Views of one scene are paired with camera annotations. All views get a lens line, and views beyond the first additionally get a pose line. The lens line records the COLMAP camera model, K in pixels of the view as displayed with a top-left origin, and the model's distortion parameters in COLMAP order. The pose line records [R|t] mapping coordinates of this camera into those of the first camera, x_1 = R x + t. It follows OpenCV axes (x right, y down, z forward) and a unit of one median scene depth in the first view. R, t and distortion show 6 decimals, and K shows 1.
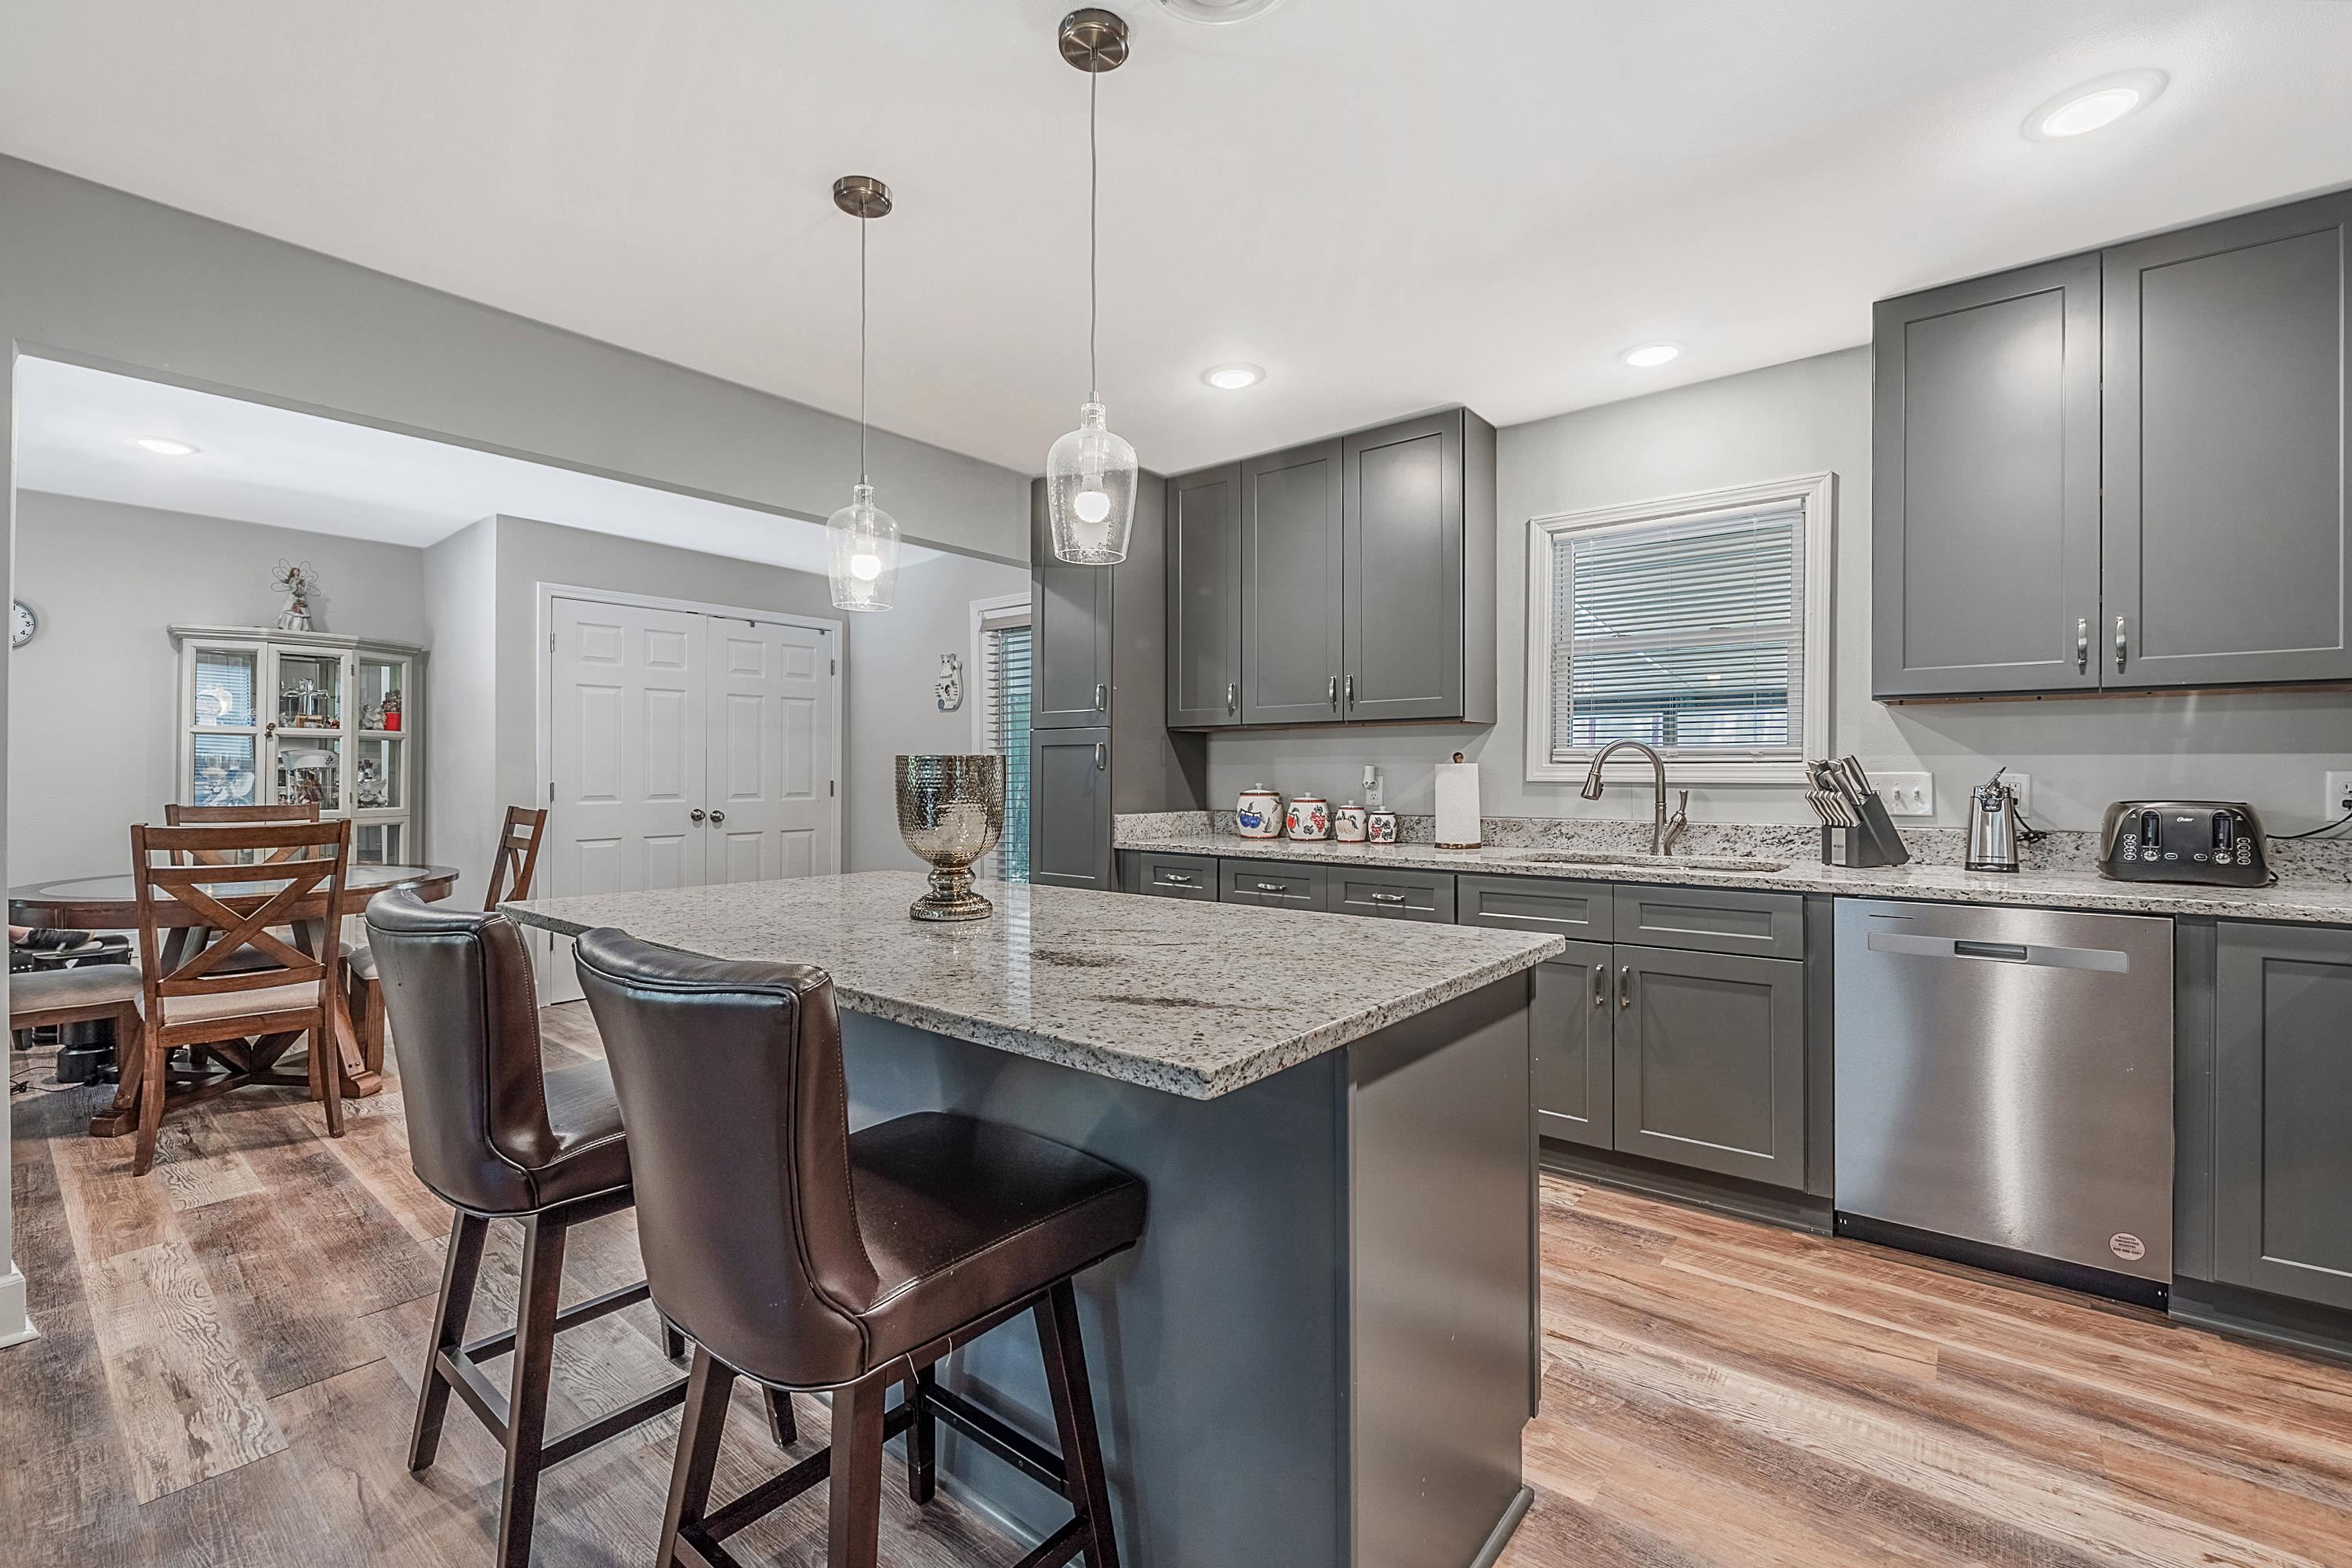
lens RADIAL K [[999.3, 0, 1194.0], [0, 999.3, 770.5], [0, 0, 1]] dist [-0.003474, -0.000594]
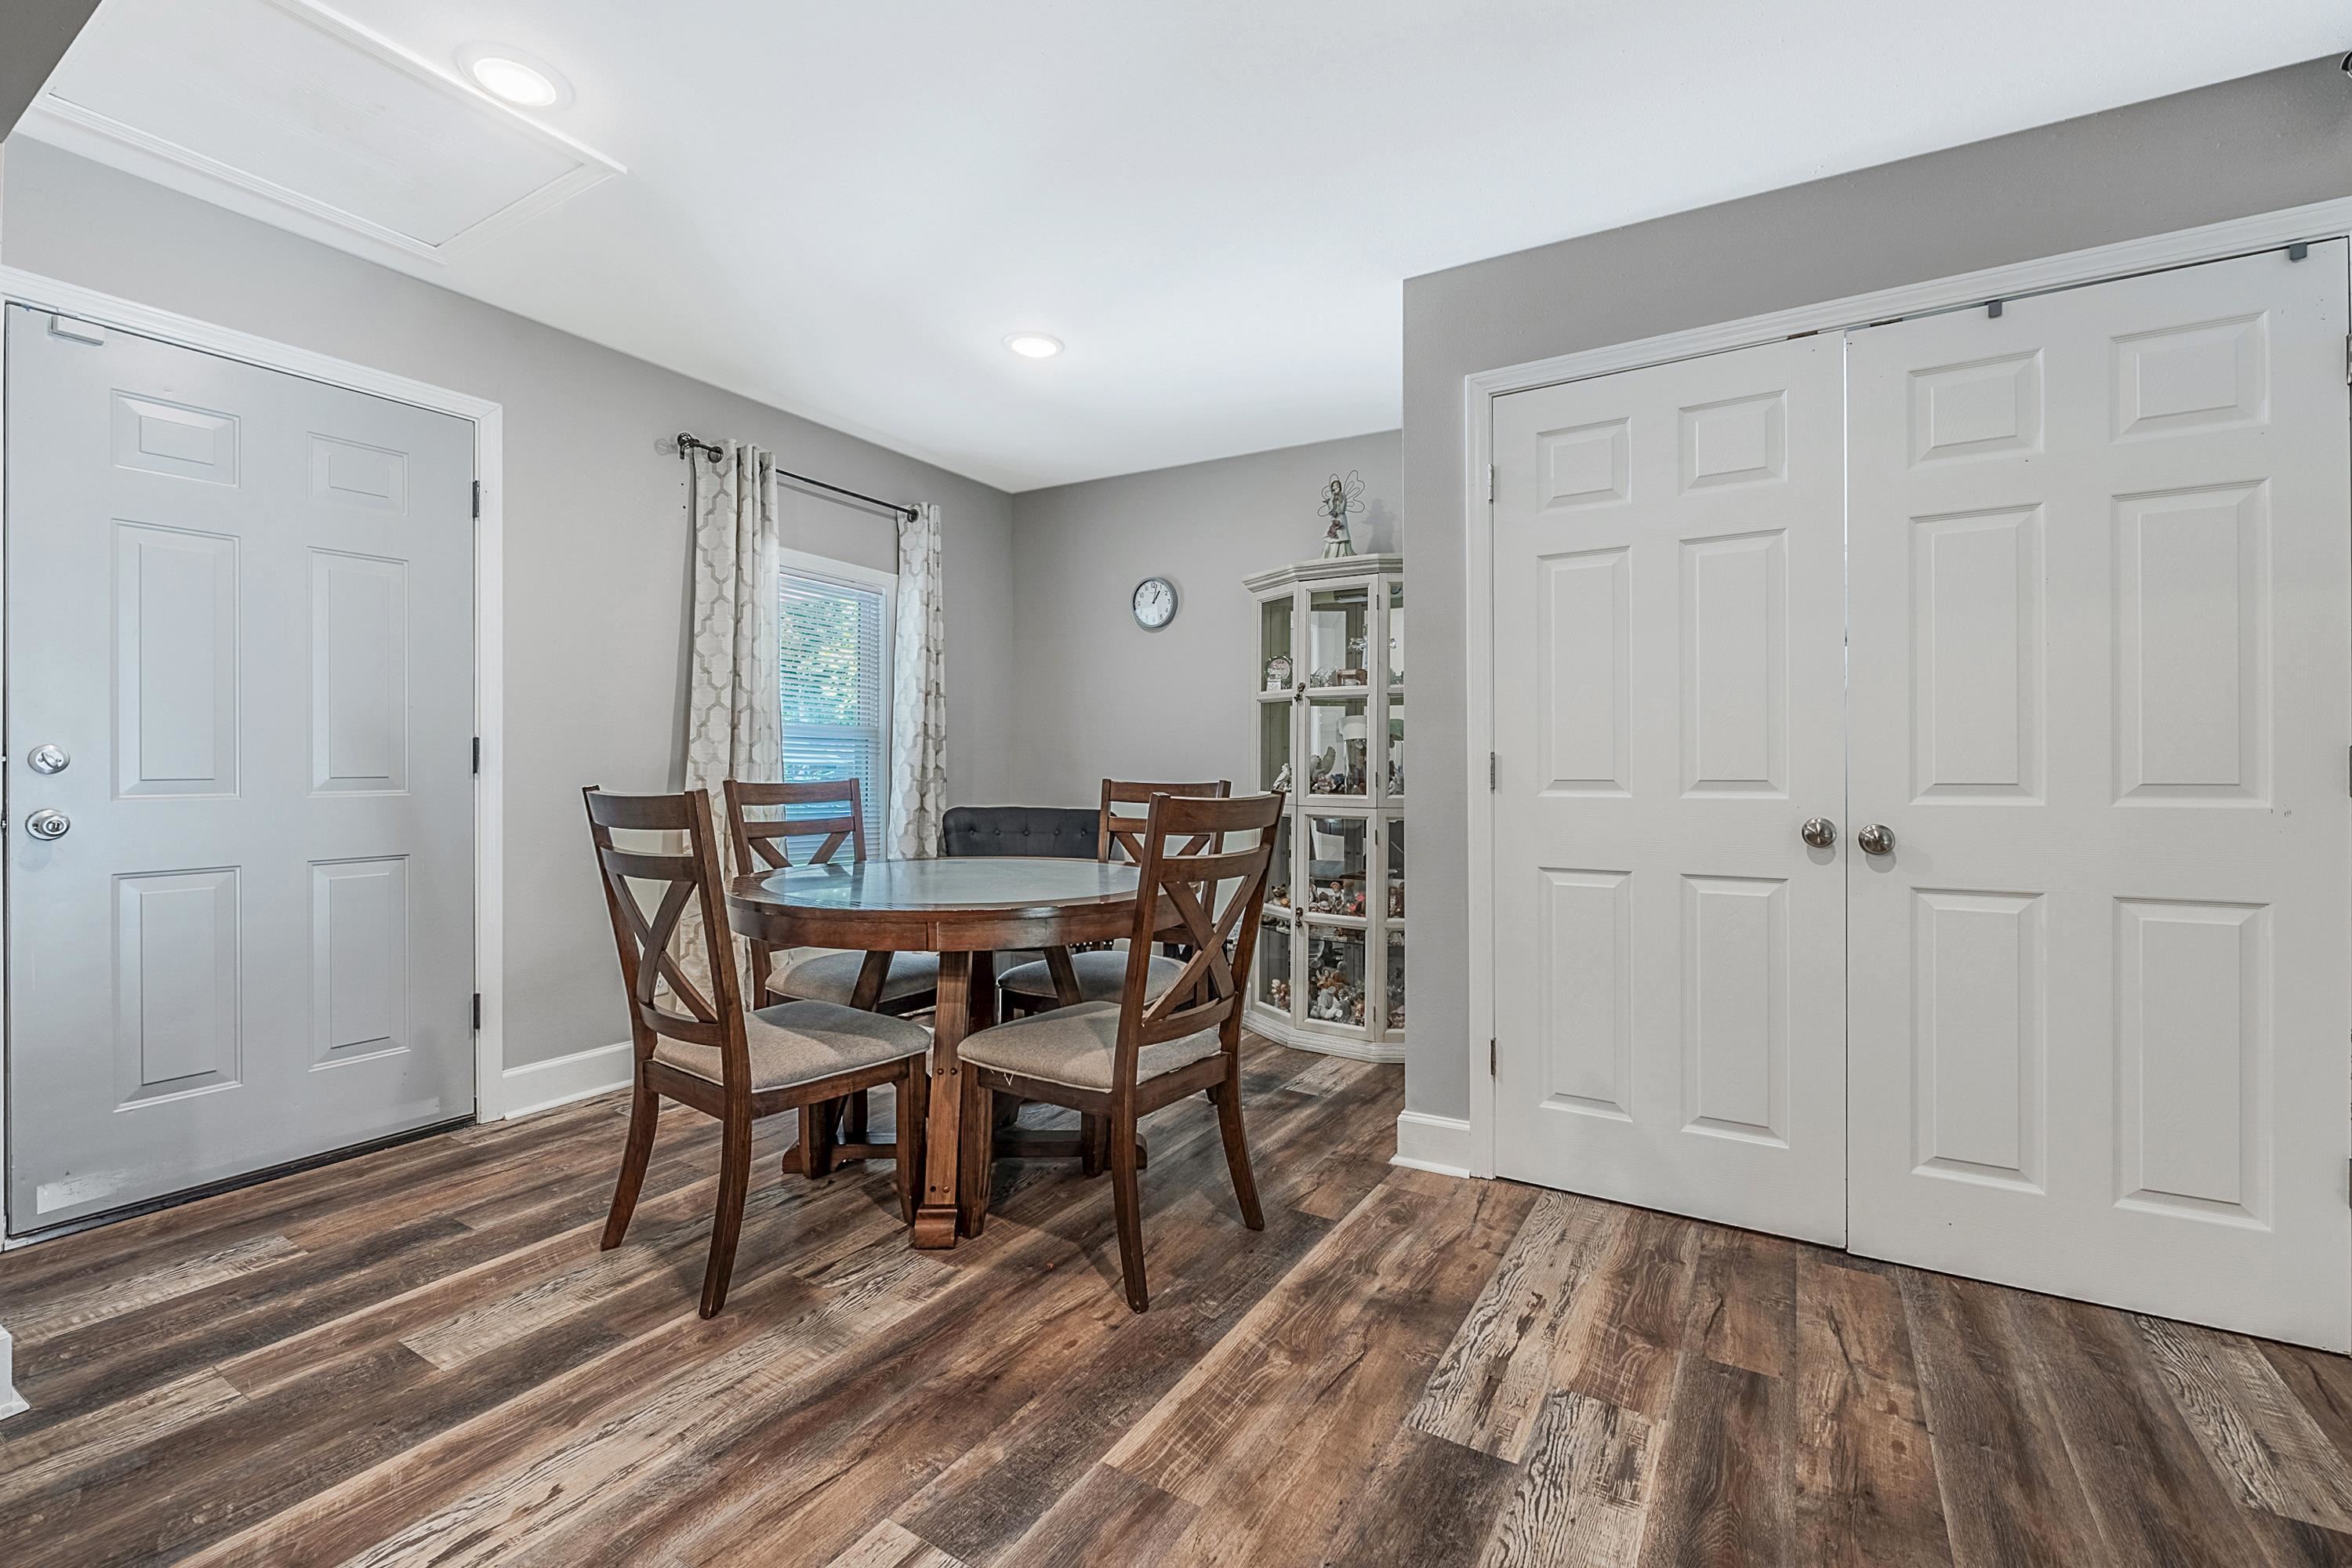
lens RADIAL K [[999.3, 0, 1193.3], [0, 999.3, 767.4], [0, 0, 1]] dist [-0.003474, -0.000594]
pose [[0.118626, -0.006005, -0.992921, -0.207701], [-0.005072, 0.999965, -0.006654, 0.035687], [0.992926, 0.005825, 0.118591, 1.138148]]
